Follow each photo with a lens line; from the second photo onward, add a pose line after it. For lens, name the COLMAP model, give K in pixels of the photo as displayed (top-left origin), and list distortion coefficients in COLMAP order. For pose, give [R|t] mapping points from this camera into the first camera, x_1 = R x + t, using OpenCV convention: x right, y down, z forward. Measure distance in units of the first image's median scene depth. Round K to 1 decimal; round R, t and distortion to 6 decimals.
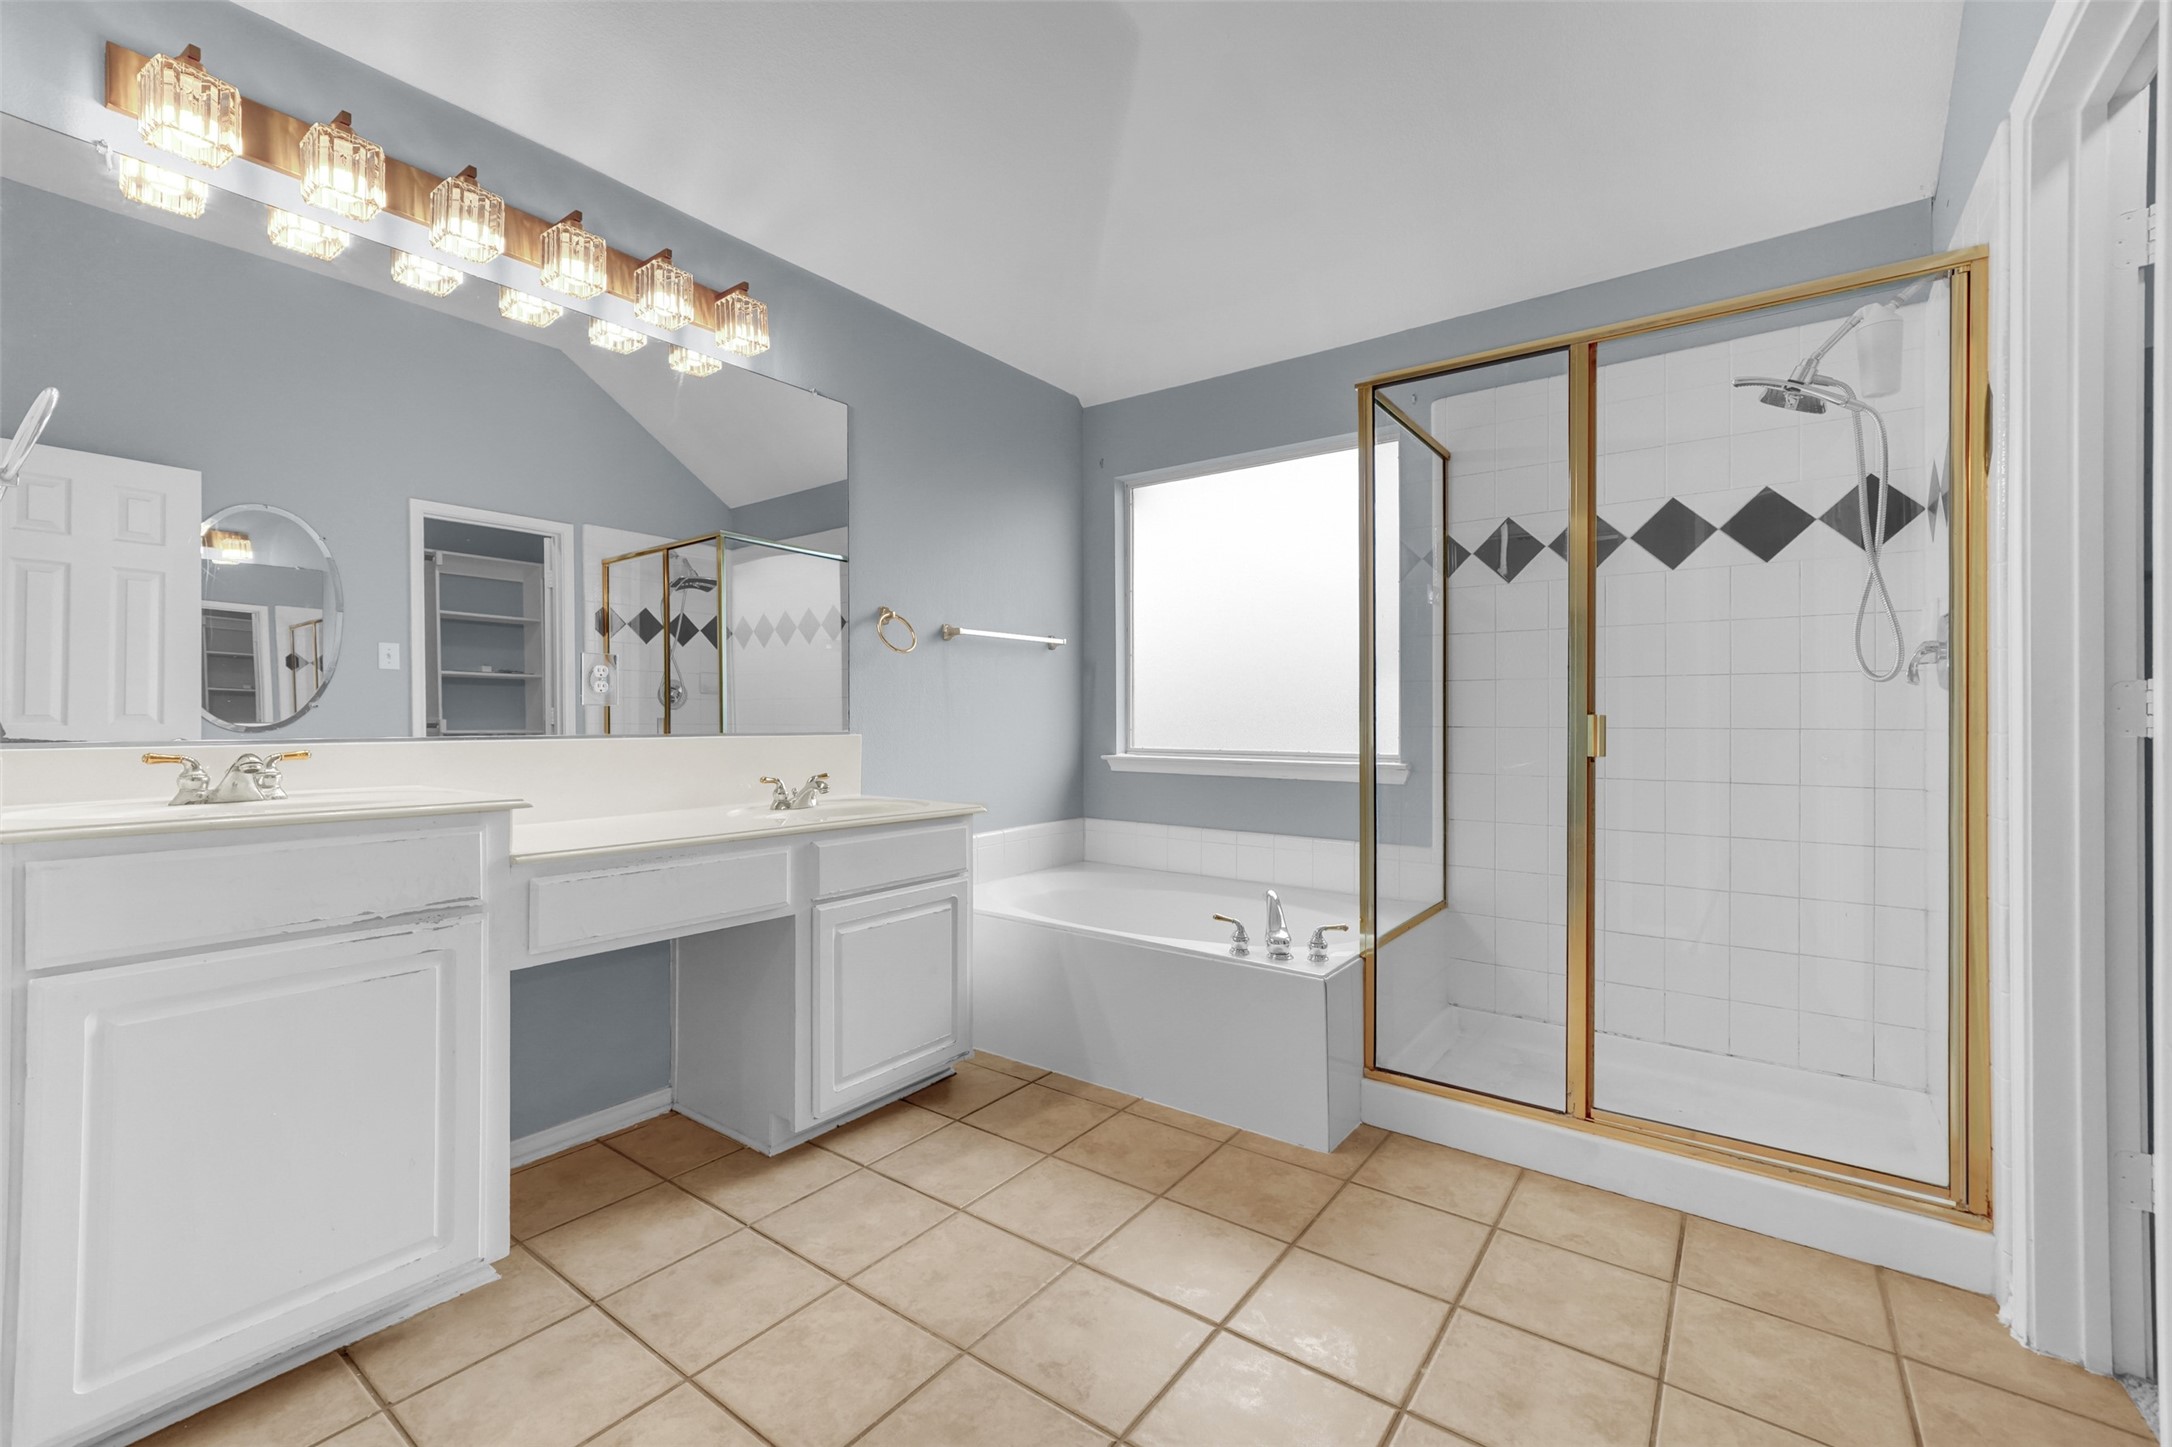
lens RADIAL K [[822.0, 0, 1077.6], [0, 822.0, 719.8], [0, 0, 1]] dist [0.005976, -0.000153]
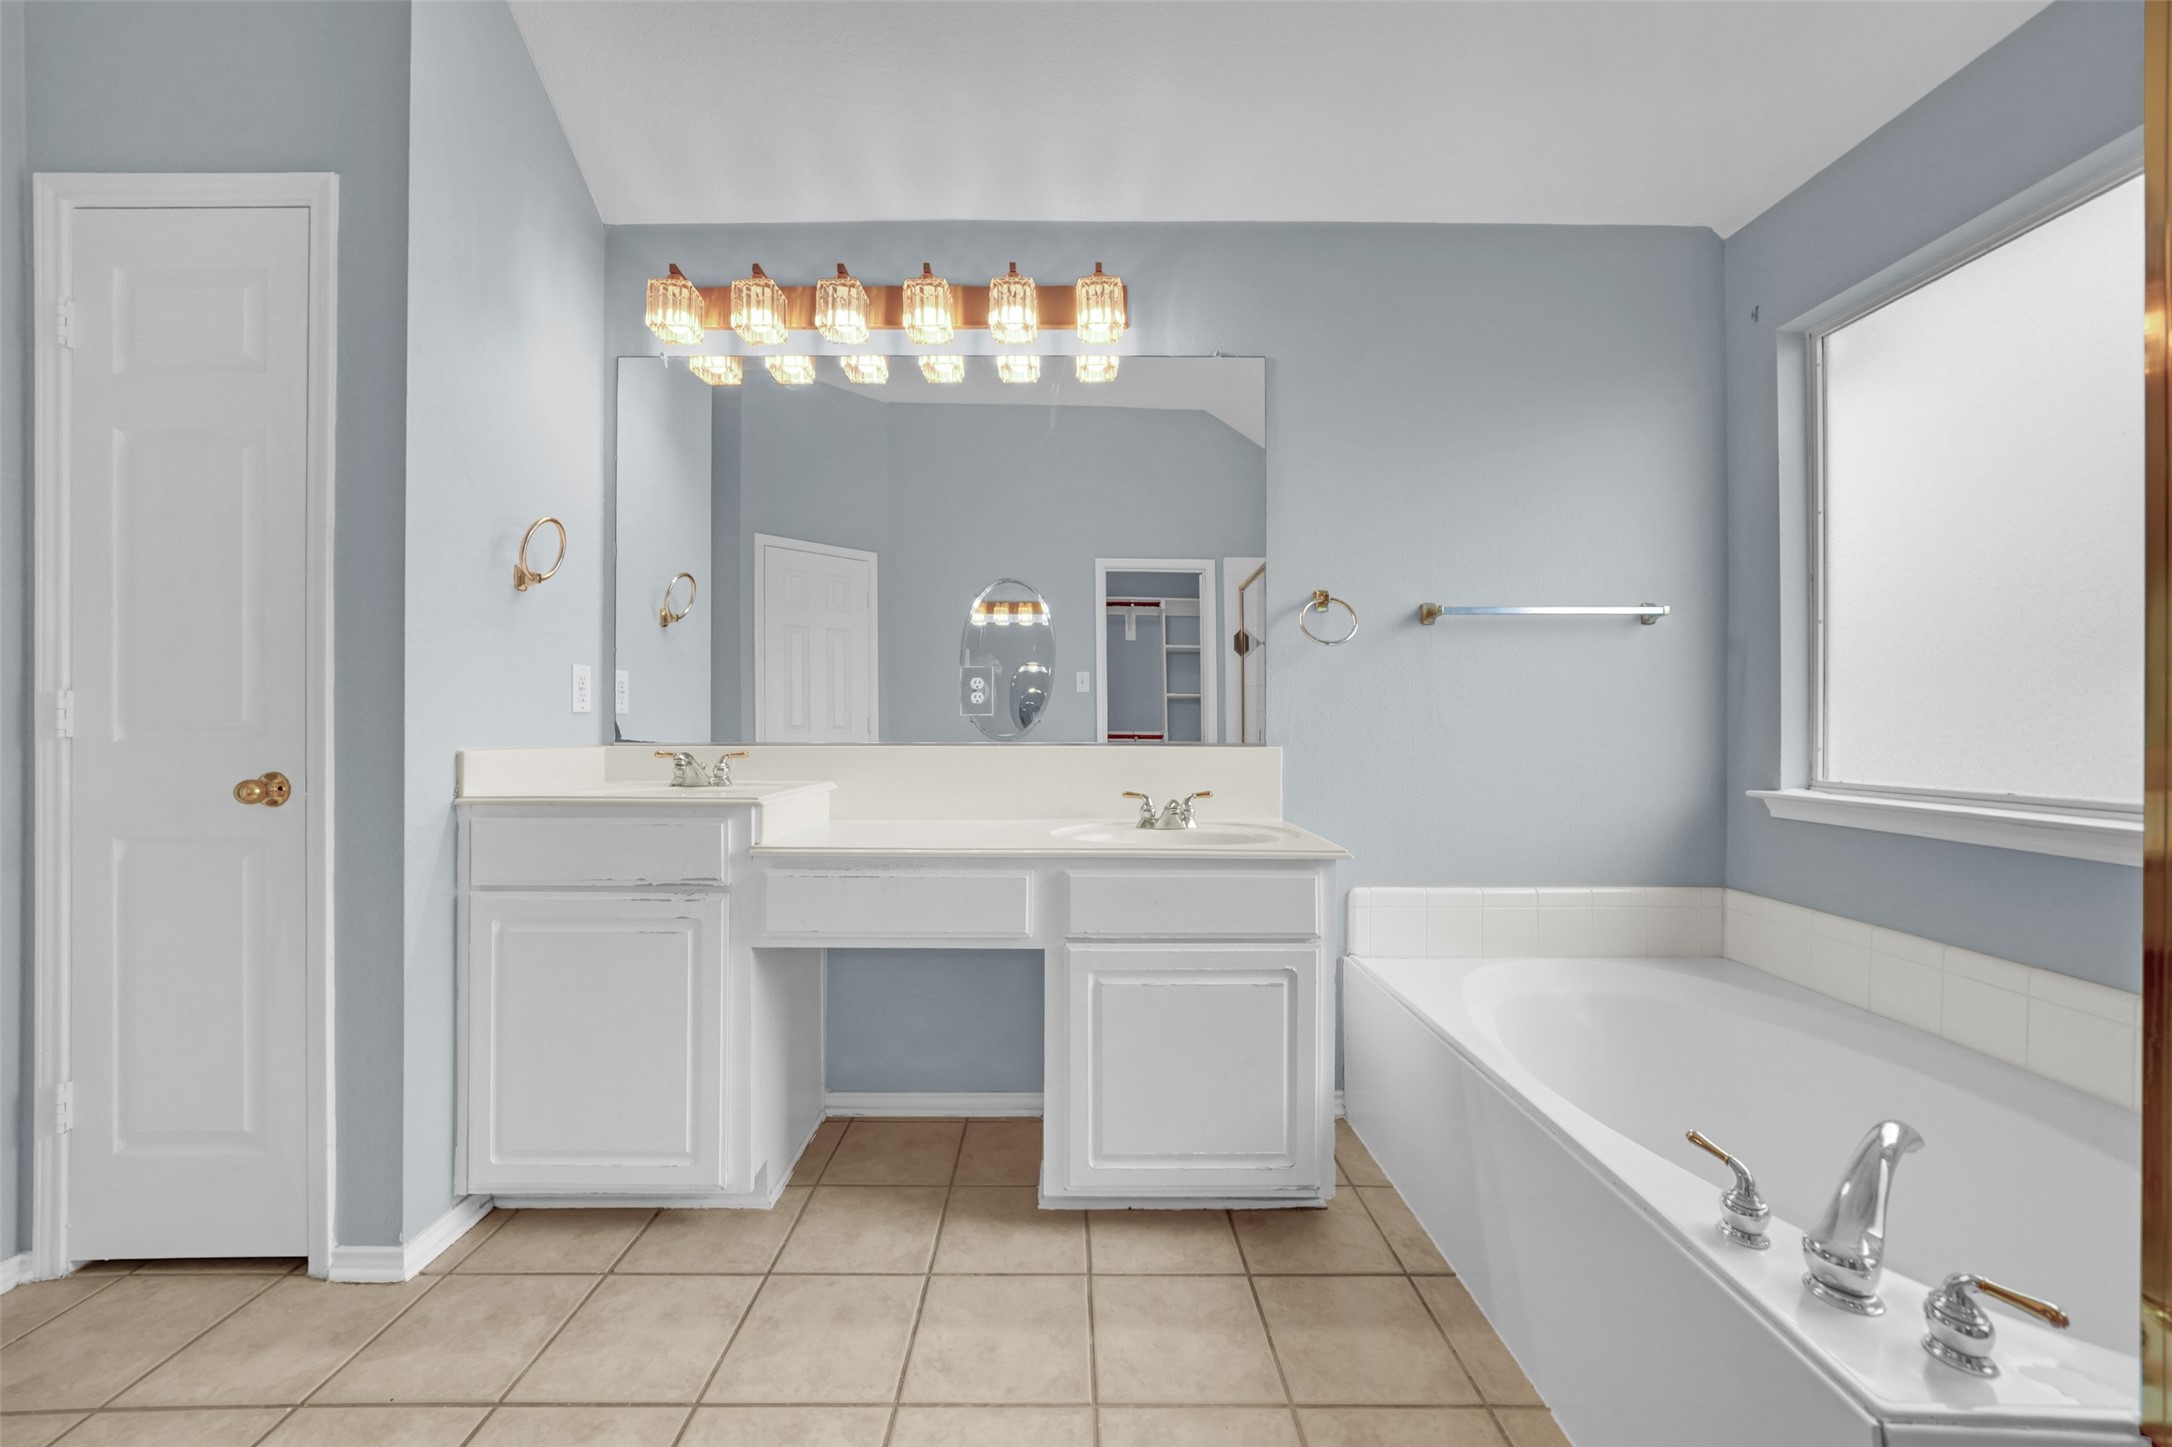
lens RADIAL K [[822.0, 0, 1077.6], [0, 822.0, 719.8], [0, 0, 1]] dist [0.005976, -0.000153]
pose [[0.637669, 0.000672, -0.770310, 0.348991], [-0.004707, 0.999984, -0.003024, -0.008765], [0.770296, 0.005554, 0.637662, 0.438206]]
